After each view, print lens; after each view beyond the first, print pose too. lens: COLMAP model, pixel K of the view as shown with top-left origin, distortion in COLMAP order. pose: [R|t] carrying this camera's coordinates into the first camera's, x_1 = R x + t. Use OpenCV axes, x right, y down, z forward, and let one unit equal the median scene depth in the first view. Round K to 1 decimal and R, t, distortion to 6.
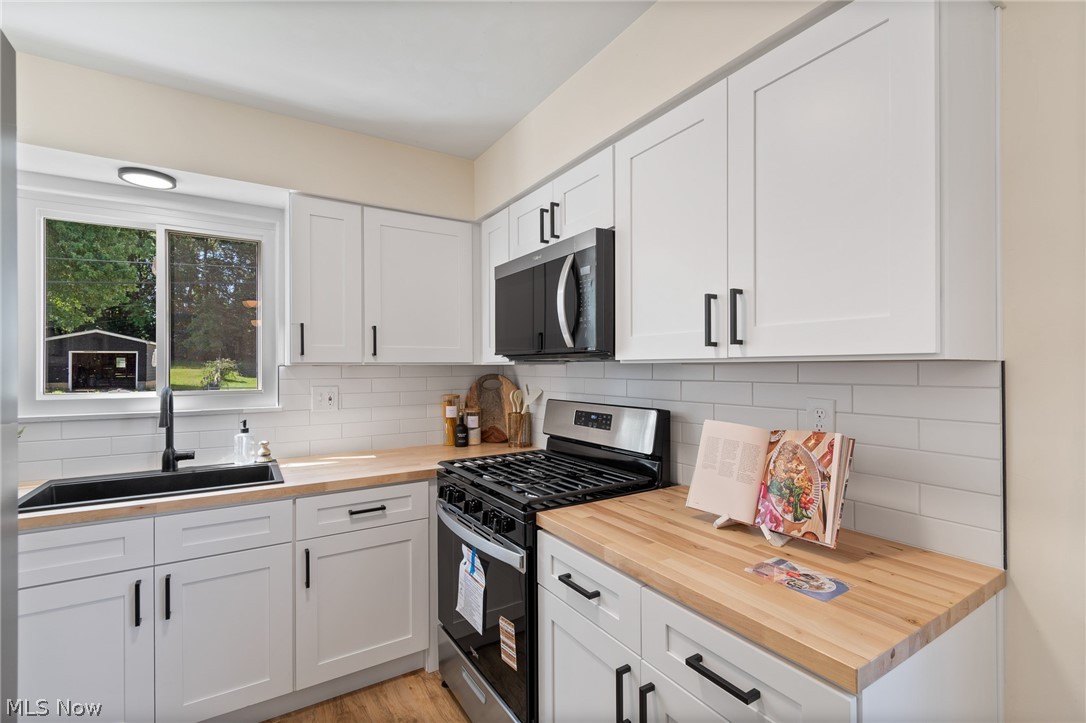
lens RADIAL K [[491.8, 0, 545.5], [0, 491.8, 366.3], [0, 0, 1]] dist [0.002188, 0.000198]
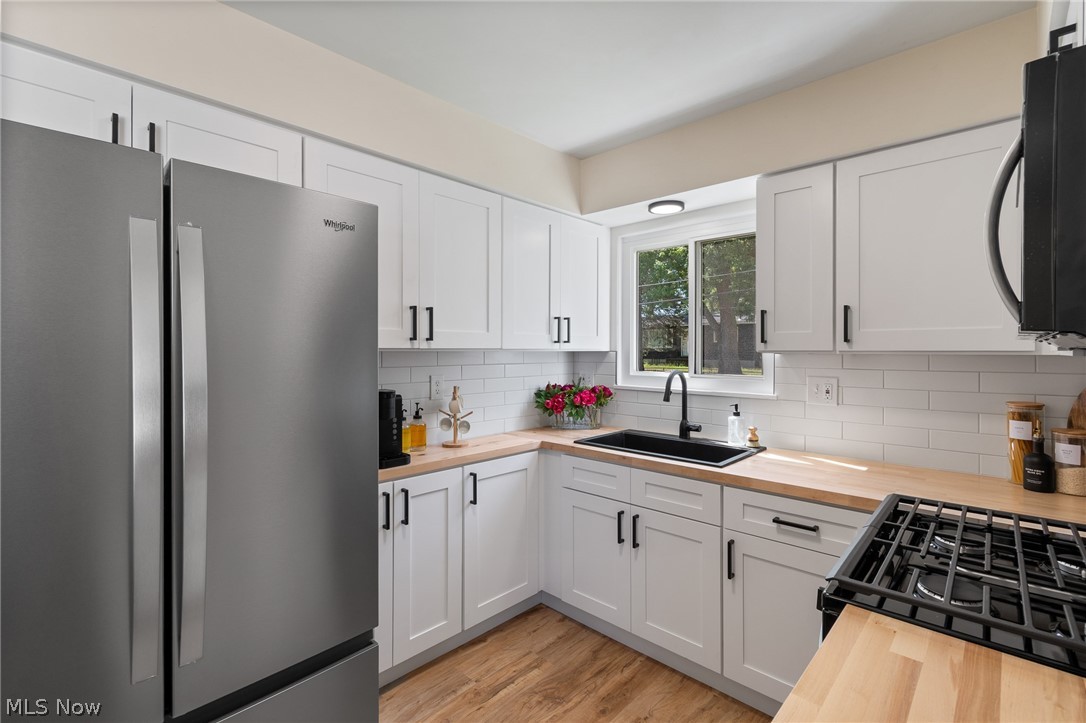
lens RADIAL K [[491.8, 0, 544.4], [0, 491.8, 351.1], [0, 0, 1]] dist [0.002188, 0.000198]
pose [[0.251328, 0.006539, -0.967880, 0.336579], [-0.004083, 0.999975, 0.005695, -0.010492], [0.967893, 0.002521, 0.251348, 0.348708]]
